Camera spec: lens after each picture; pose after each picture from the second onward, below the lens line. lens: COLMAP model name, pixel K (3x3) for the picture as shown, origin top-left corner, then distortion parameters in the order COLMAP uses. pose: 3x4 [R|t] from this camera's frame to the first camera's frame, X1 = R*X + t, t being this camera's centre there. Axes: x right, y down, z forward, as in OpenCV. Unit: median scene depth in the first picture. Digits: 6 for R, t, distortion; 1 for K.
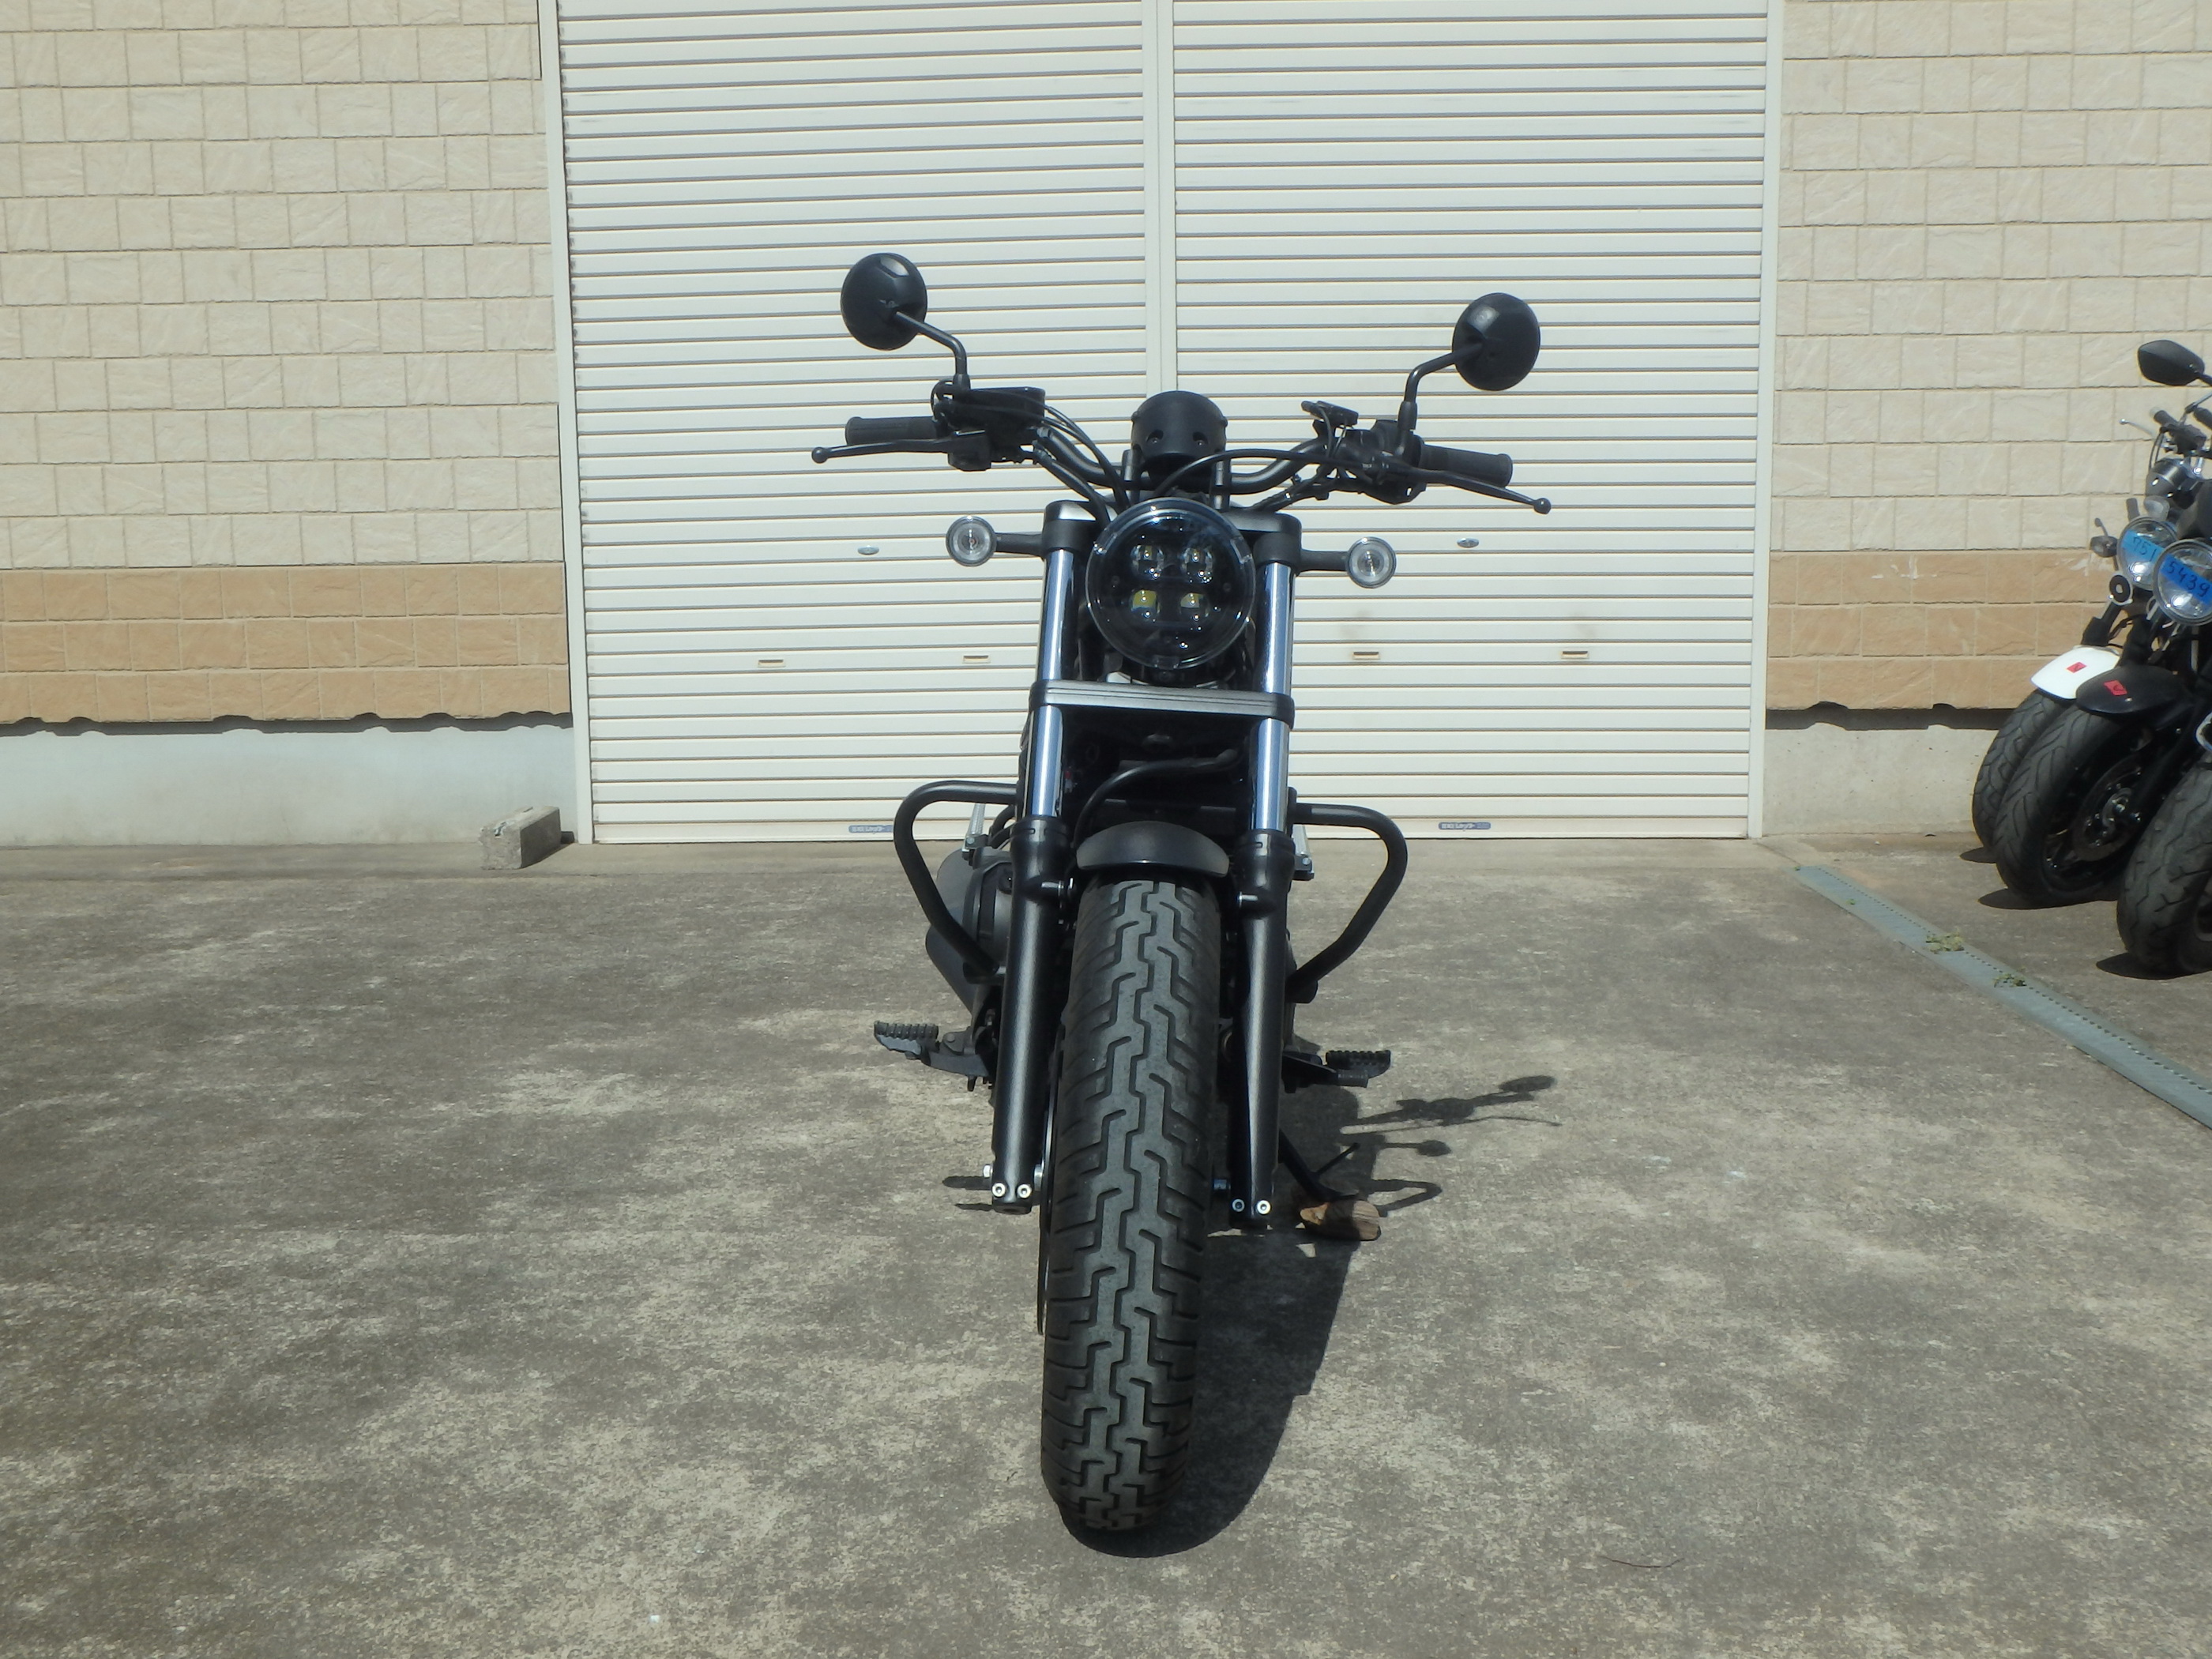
lens RADIAL K [[2203.1, 0, 1113.8], [0, 2203.1, 820.6], [0, 0, 1]] dist [0.005333, 0.000000]
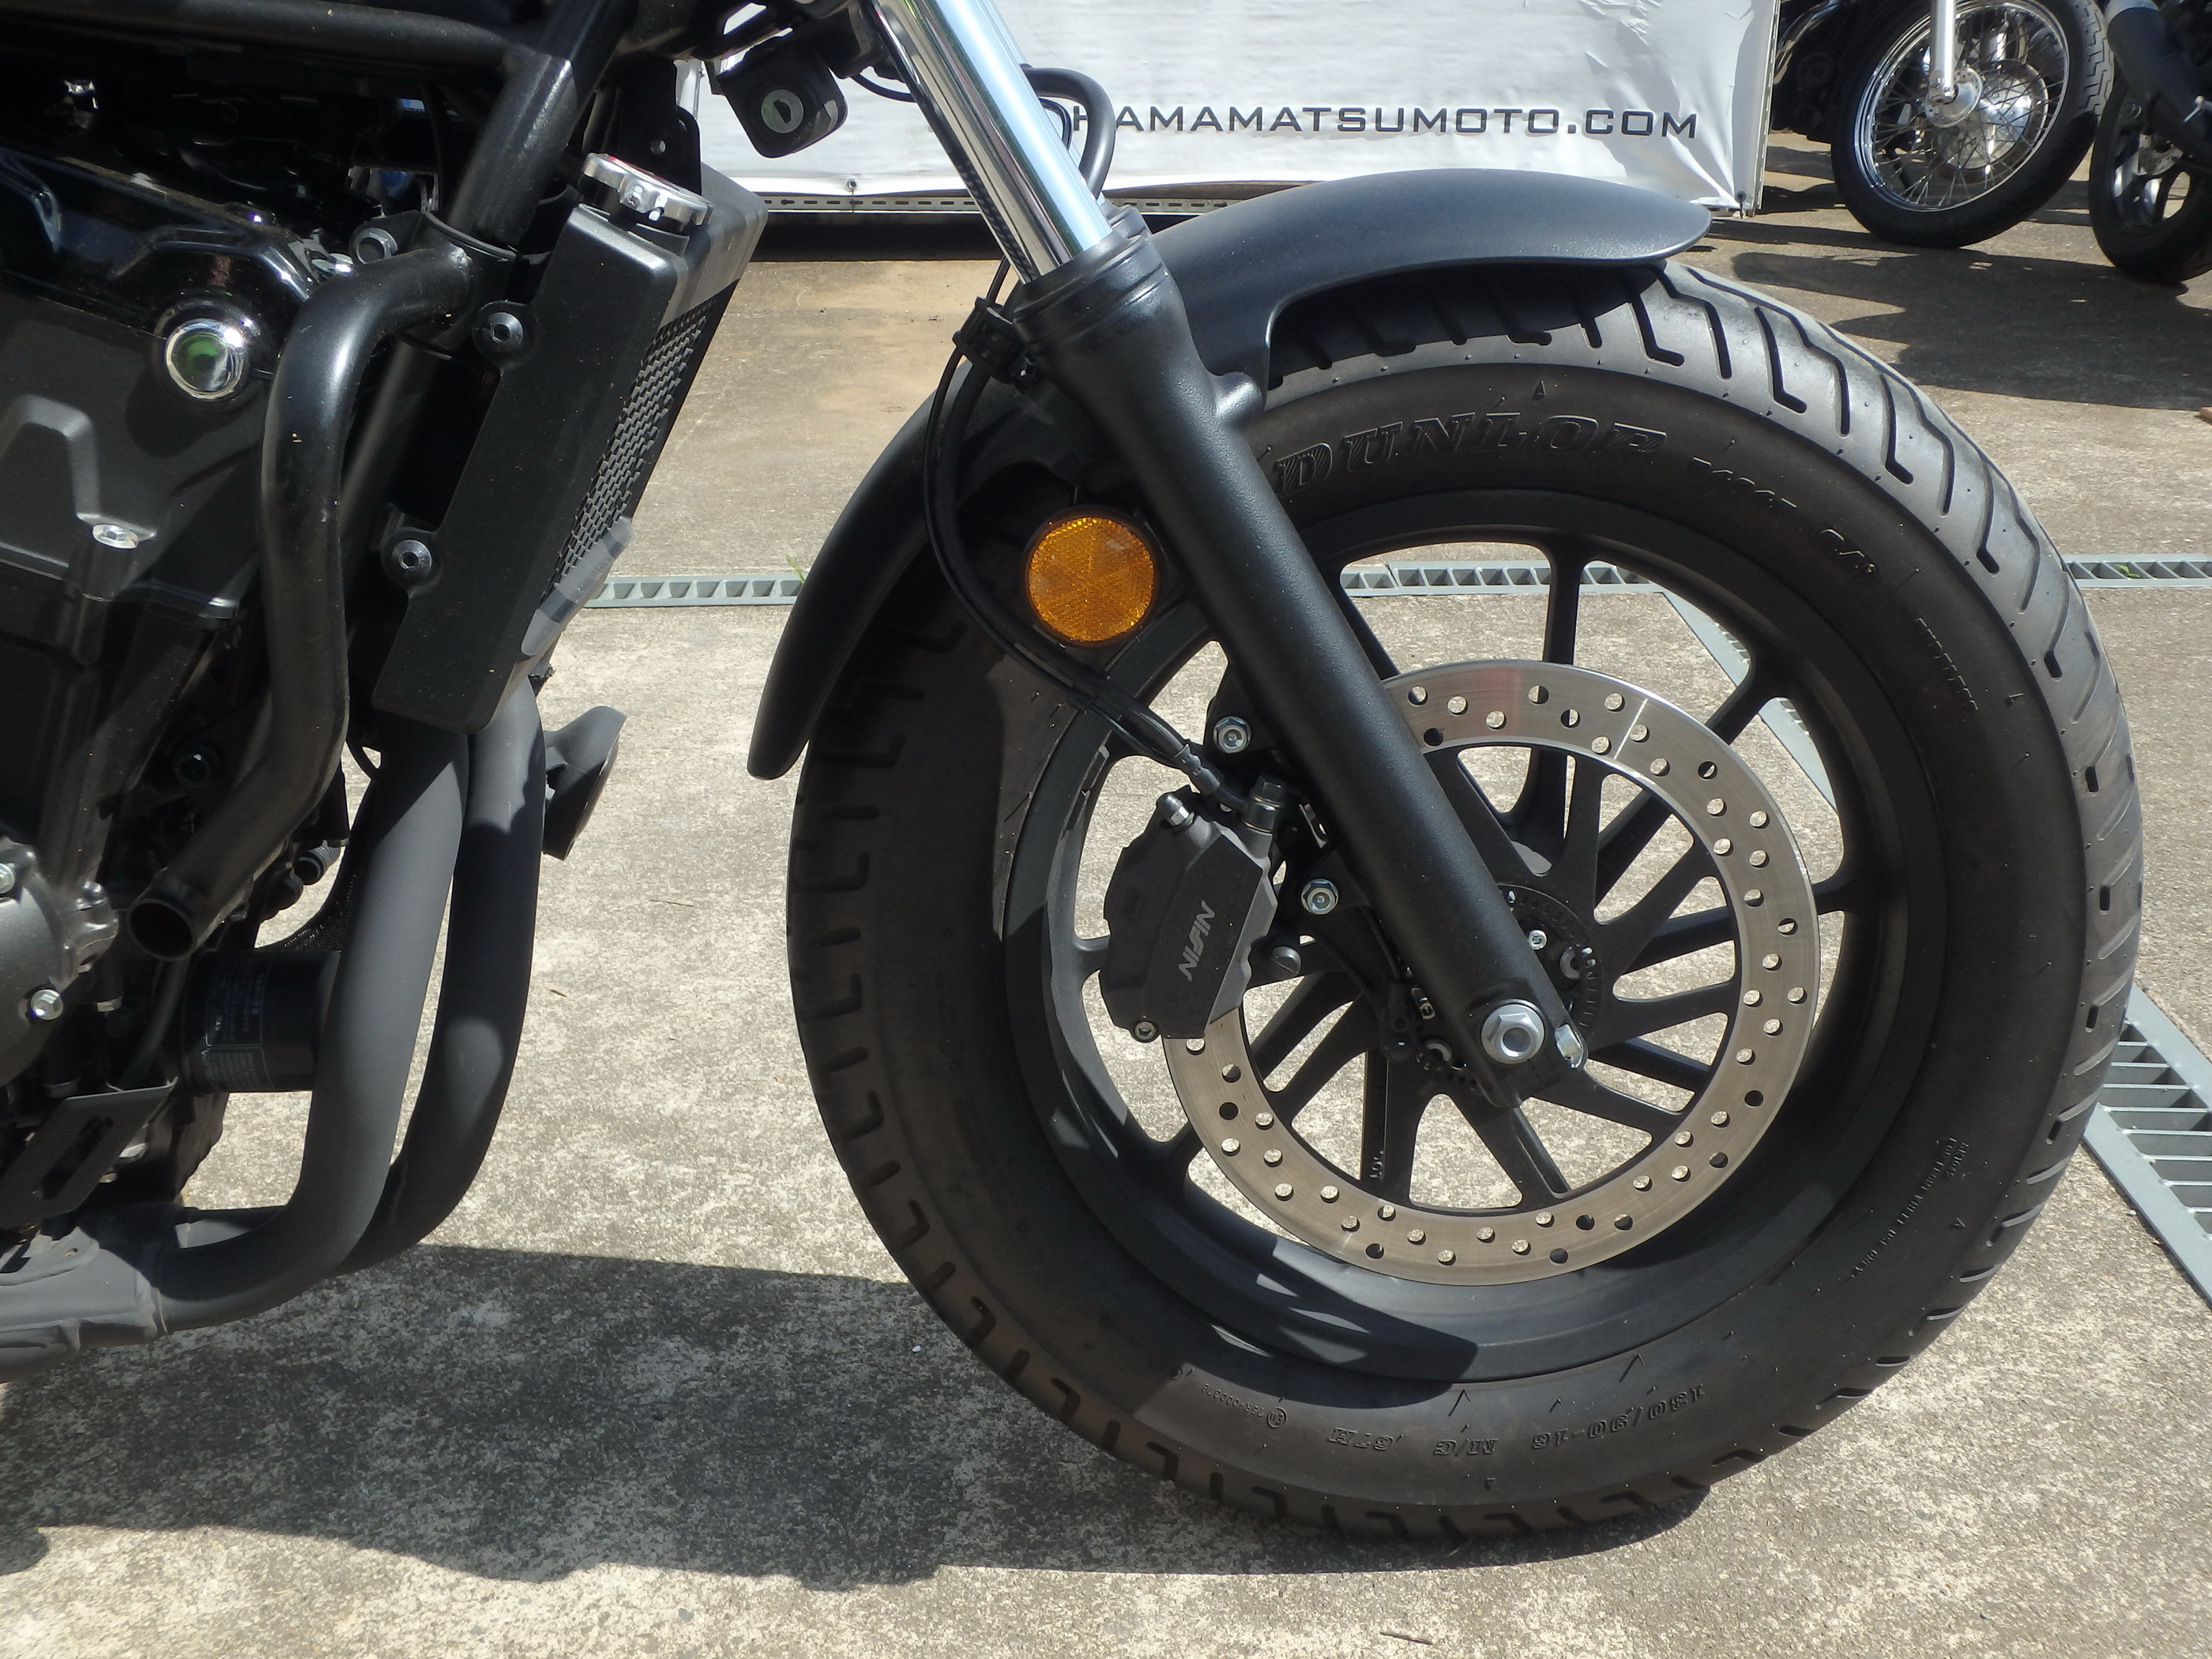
lens RADIAL K [[2496.2, 0, 1117.1], [0, 2496.2, 825.6], [0, 0, 1]] dist [0.035560, 0.000000]
pose [[-0.039955, -0.355163, 0.933950, -0.356614], [0.156421, 0.920949, 0.356911, -0.045591], [-0.986882, 0.160350, 0.018758, 0.760048]]
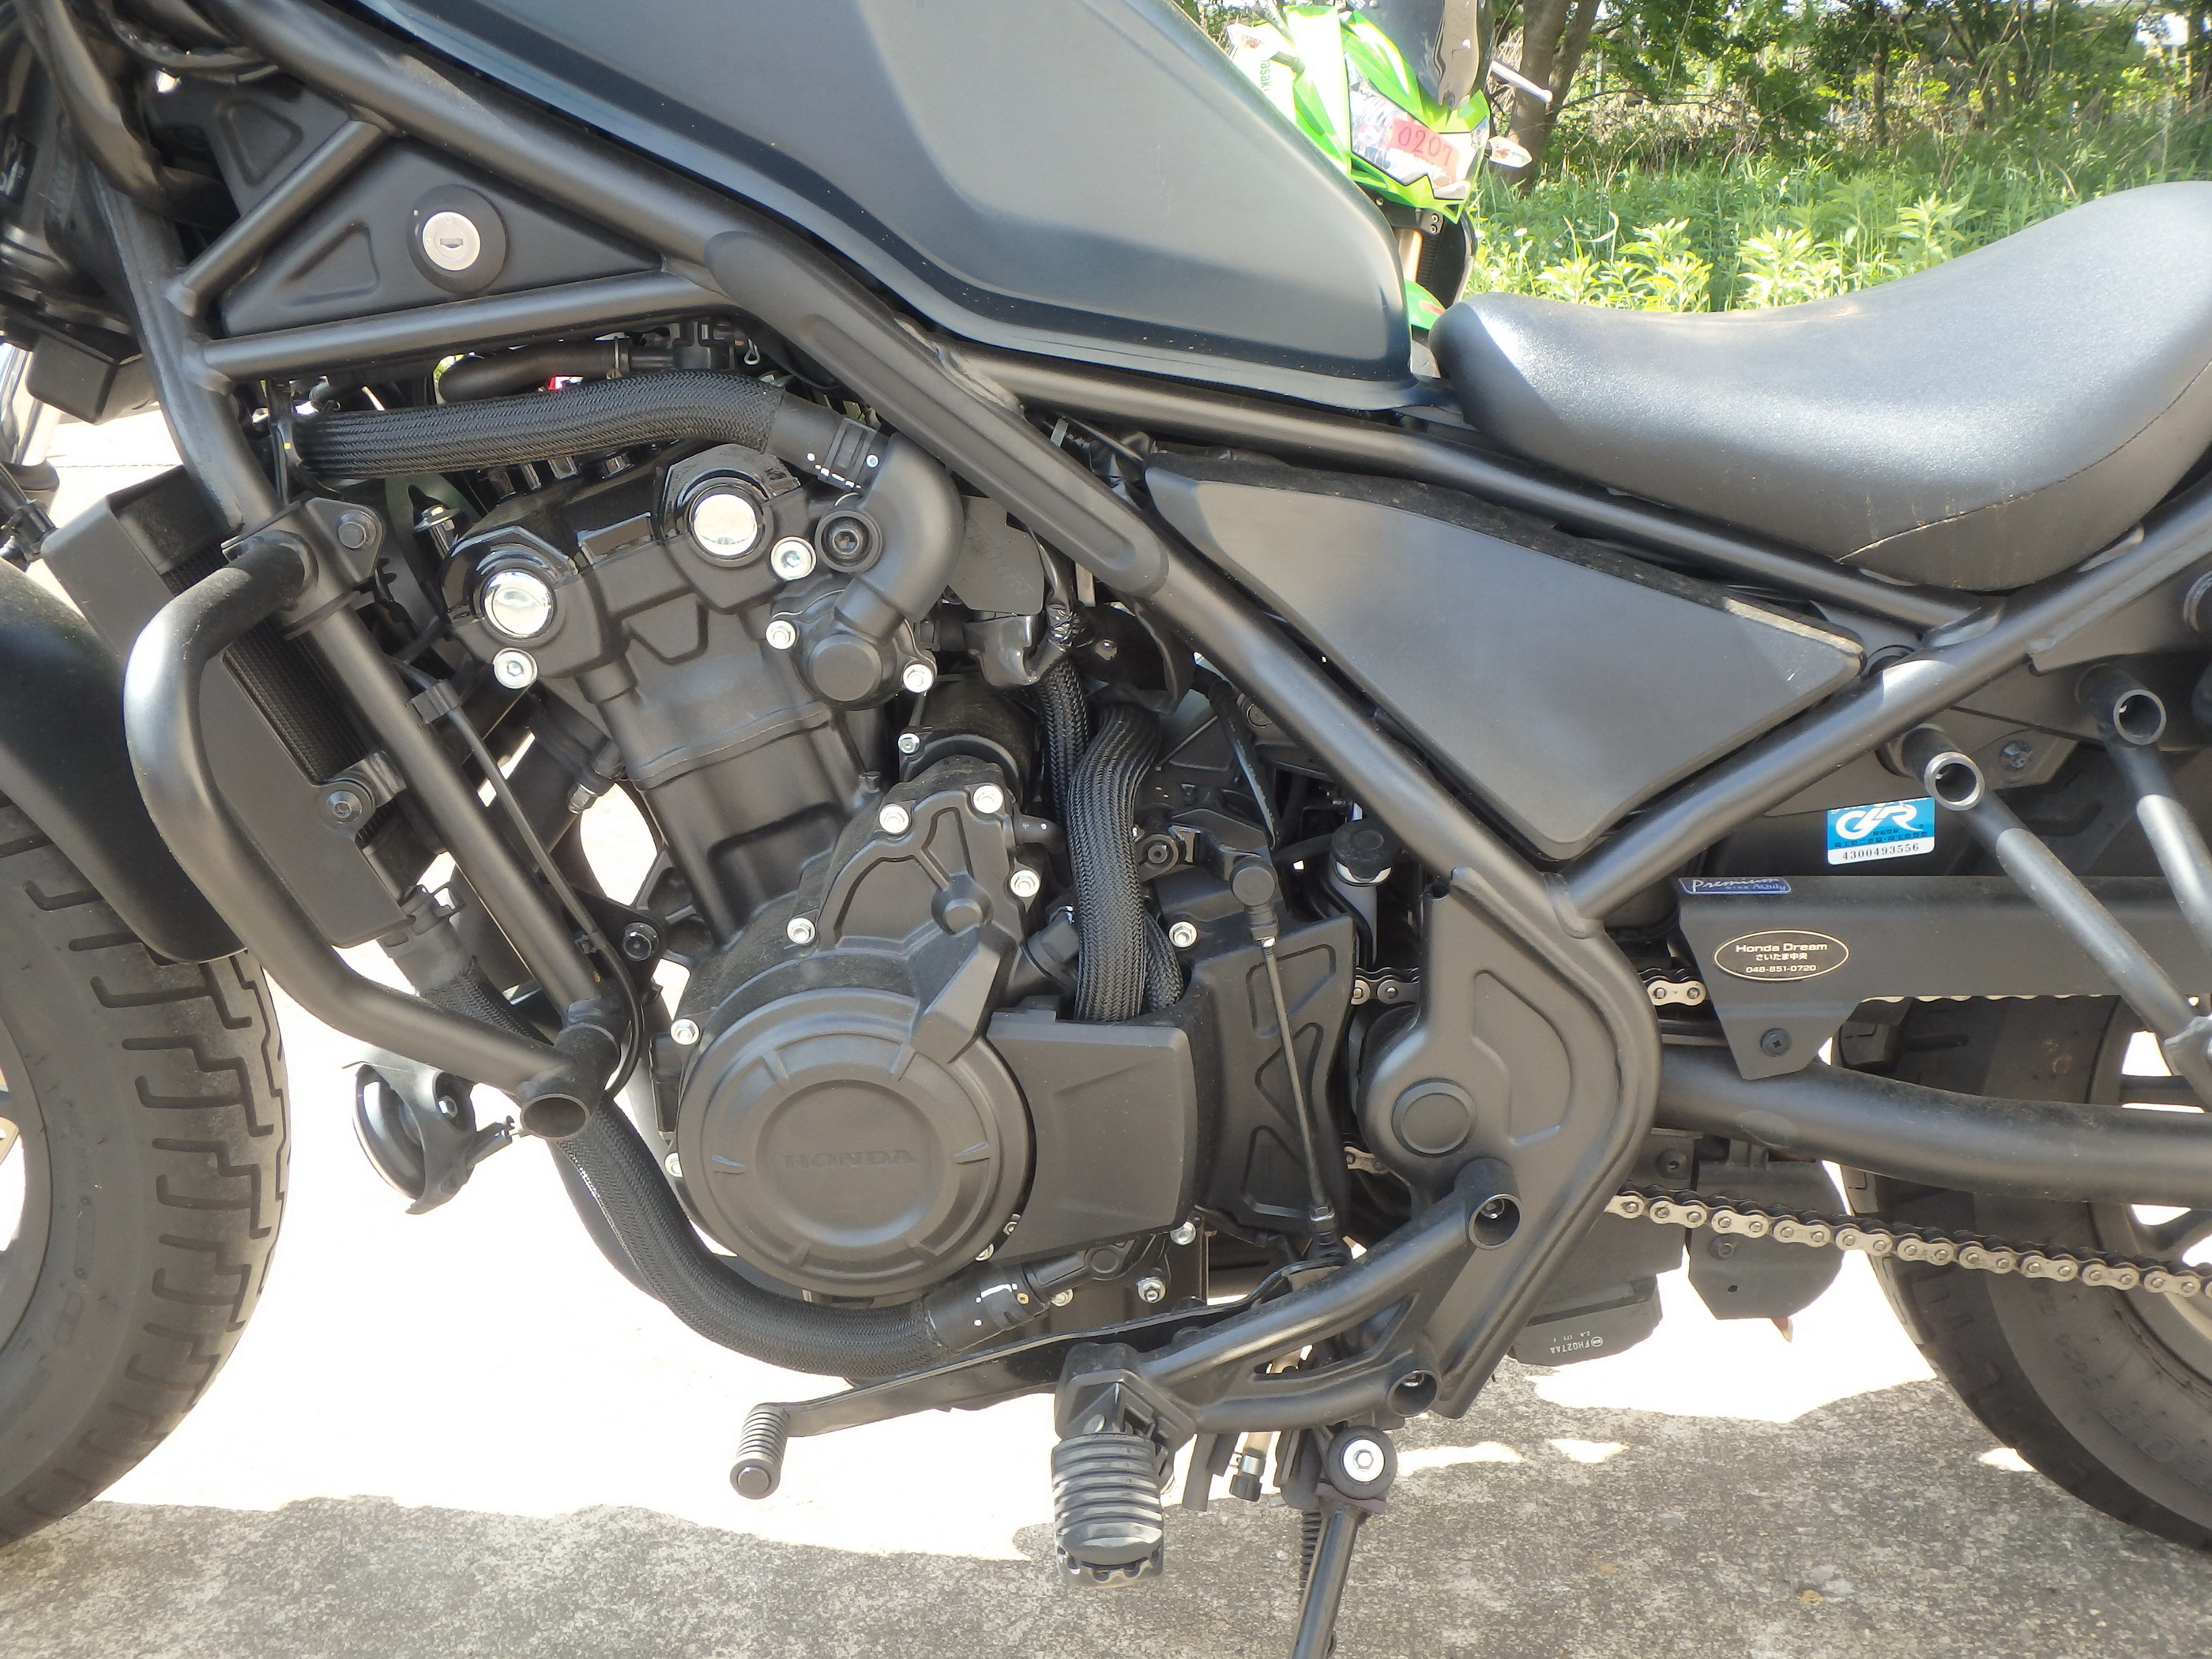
lens RADIAL K [[2203.1, 0, 1106.9], [0, 2203.1, 813.7], [0, 0, 1]] dist [0.005333, 0.000000]
pose [[0.002450, 0.310210, -0.950665, 0.371942], [-0.124080, 0.943415, 0.307525, -0.081454], [0.992269, 0.117205, 0.040802, 0.948846]]
